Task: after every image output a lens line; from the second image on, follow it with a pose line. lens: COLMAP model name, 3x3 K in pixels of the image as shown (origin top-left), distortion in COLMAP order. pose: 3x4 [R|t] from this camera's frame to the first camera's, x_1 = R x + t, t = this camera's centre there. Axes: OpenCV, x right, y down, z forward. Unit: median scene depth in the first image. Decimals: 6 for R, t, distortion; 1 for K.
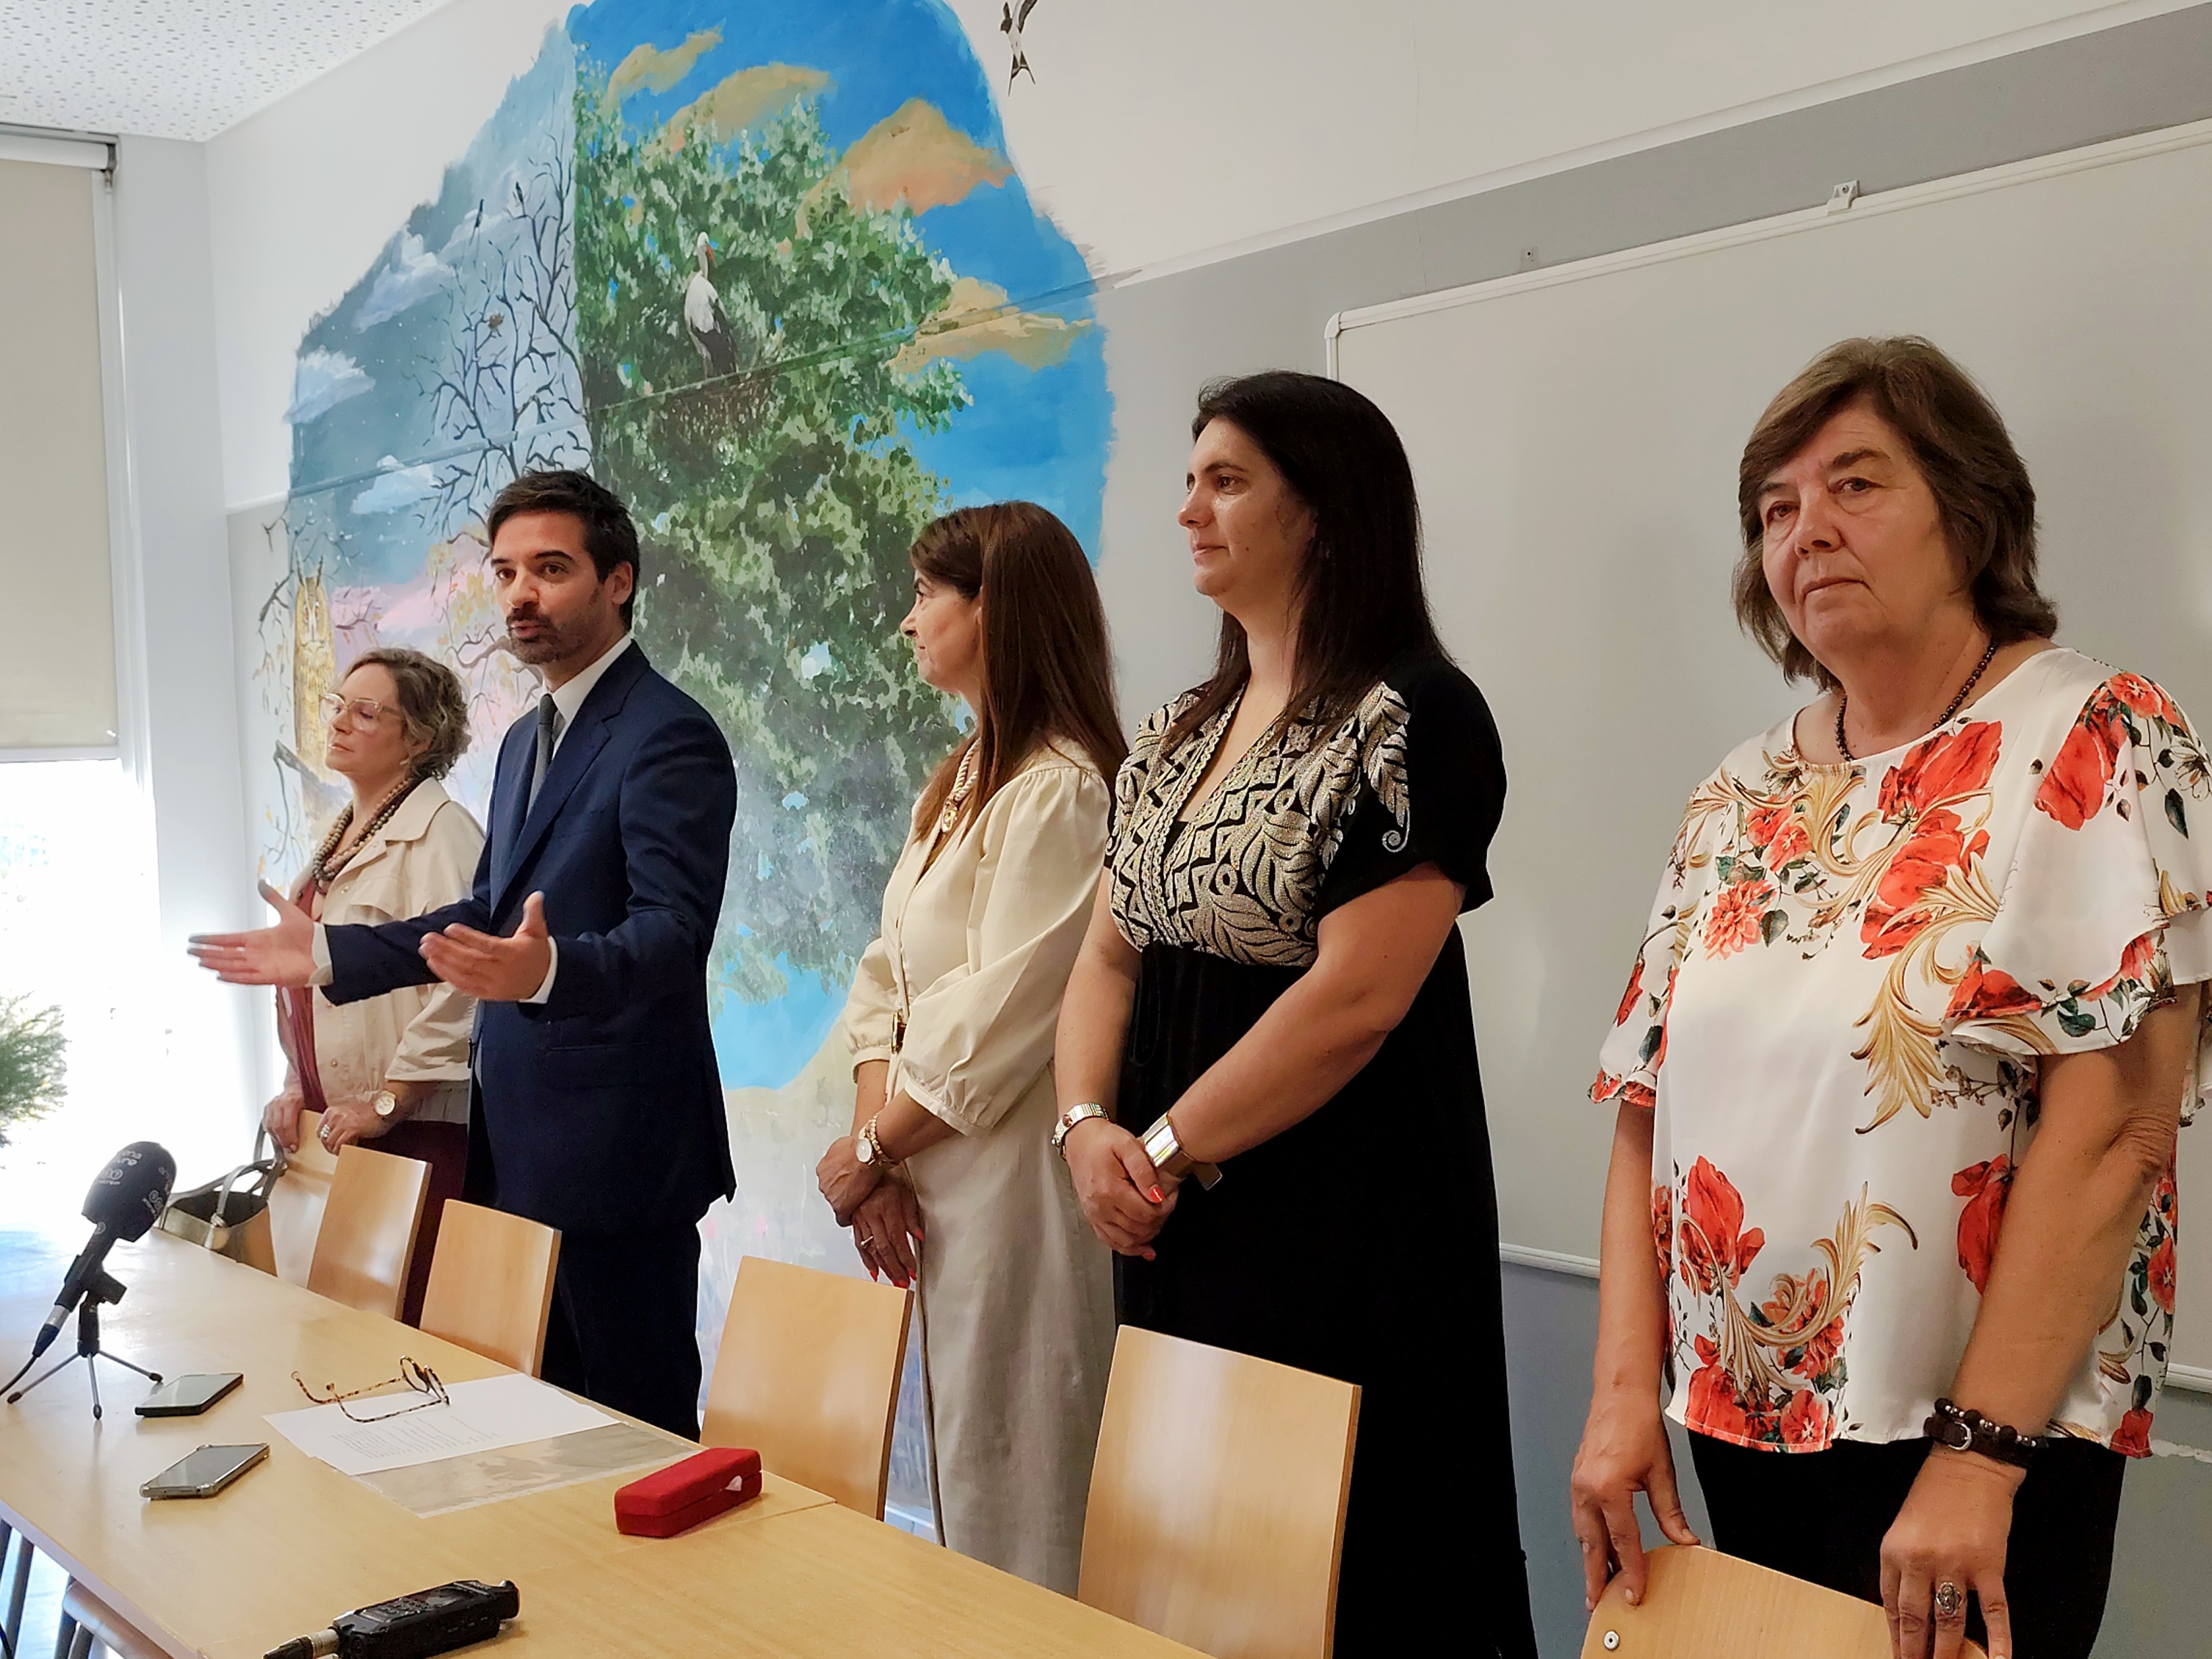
lens RADIAL K [[2458.8, 0, 1097.6], [0, 2458.8, 824.5], [0, 0, 1]] dist [0.205360, 0.000000]
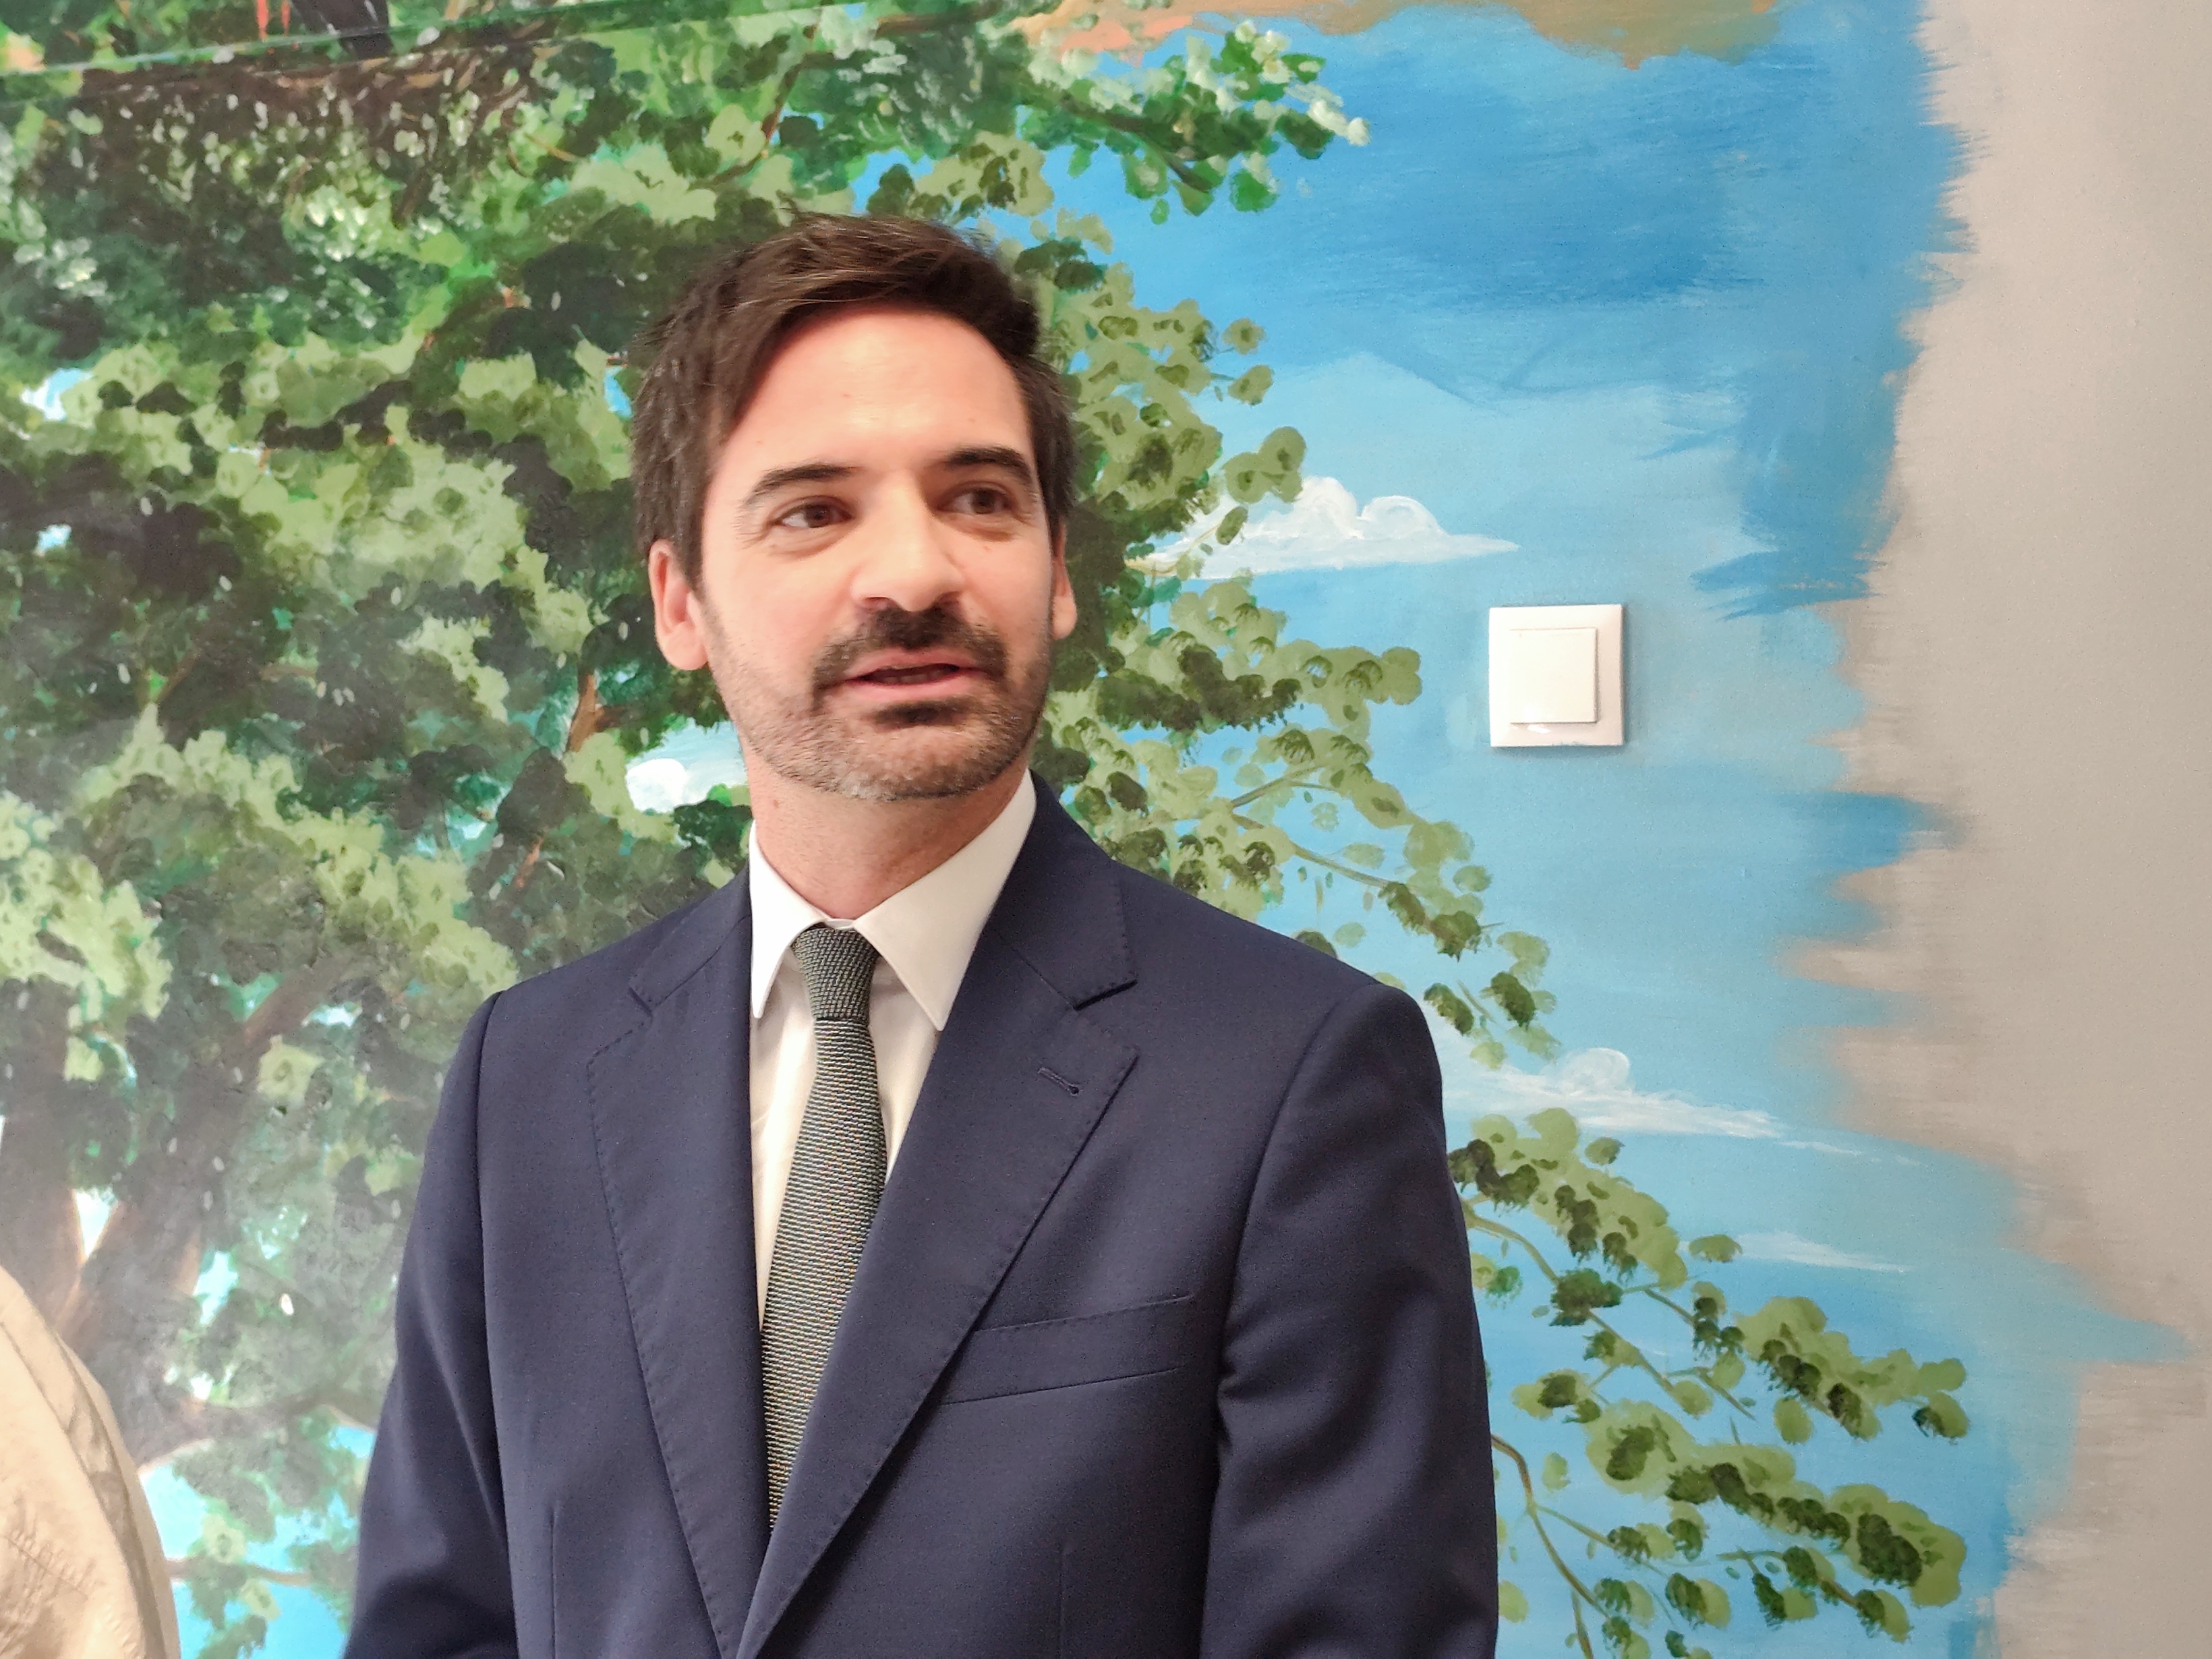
lens RADIAL K [[3501.2, 0, 1119.3], [0, 3501.2, 935.1], [0, 0, 1]] dist [0.083667, 0.000000]
pose [[0.900013, 0.006666, 0.435813, -0.282231], [-0.004328, 0.999970, -0.006357, -0.034782], [-0.435842, 0.003835, 0.900015, 0.444522]]
